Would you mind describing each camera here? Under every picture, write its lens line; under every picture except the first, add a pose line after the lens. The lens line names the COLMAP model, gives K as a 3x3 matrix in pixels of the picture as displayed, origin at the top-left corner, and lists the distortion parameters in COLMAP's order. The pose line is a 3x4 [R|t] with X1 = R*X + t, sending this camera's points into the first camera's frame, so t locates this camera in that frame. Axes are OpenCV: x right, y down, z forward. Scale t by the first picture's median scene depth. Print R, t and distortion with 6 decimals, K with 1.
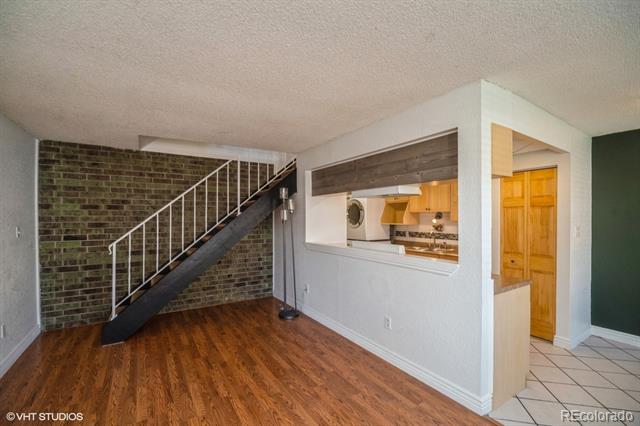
lens RADIAL K [[284.3, 0, 330.6], [0, 284.3, 218.6], [0, 0, 1]] dist [0.000124, -0.000022]
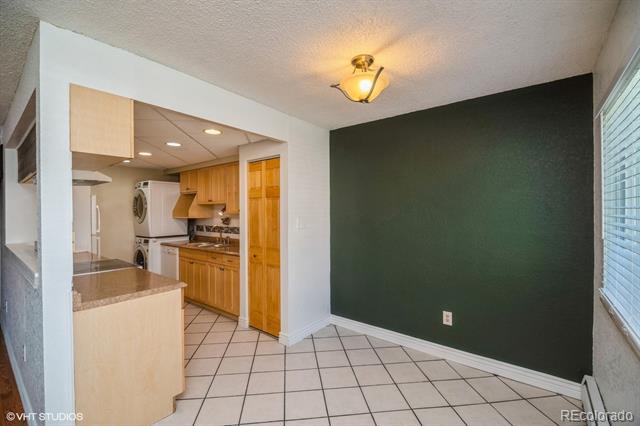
lens RADIAL K [[279.6, 0, 318.3], [0, 279.6, 208.9], [0, 0, 1]] dist [-0.003097, -0.000414]
pose [[0.952920, -0.005044, 0.303180, 0.488138], [0.008226, 0.999924, -0.009220, 0.004615], [-0.303110, 0.011280, 0.952889, 0.045230]]
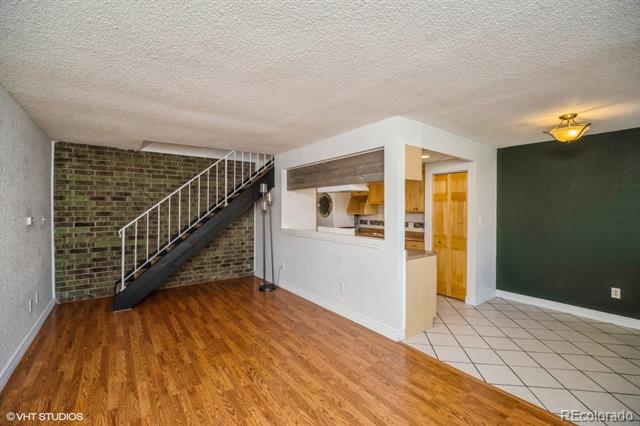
lens RADIAL K [[277.2, 0, 328.2], [0, 277.2, 209.7], [0, 0, 1]] dist [-0.002055, -0.000248]
pose [[0.998087, 0.003259, 0.061747, 0.040559], [-0.003300, 0.999994, 0.000575, 0.001777], [-0.061745, -0.000778, 0.998092, -0.213063]]
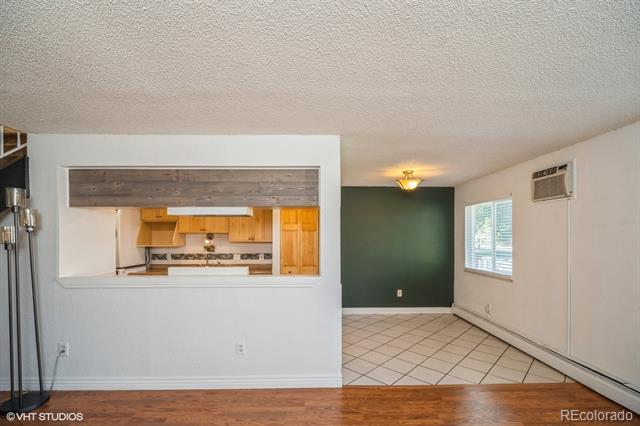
lens RADIAL K [[286.0, 0, 307.6], [0, 286.0, 236.2], [0, 0, 1]] dist [0.003654, 0.000121]
pose [[0.558144, 0.001495, 0.829743, -0.332602], [0.004425, 0.999979, -0.004779, -0.005295], [-0.829733, 0.006339, 0.558125, 0.188388]]
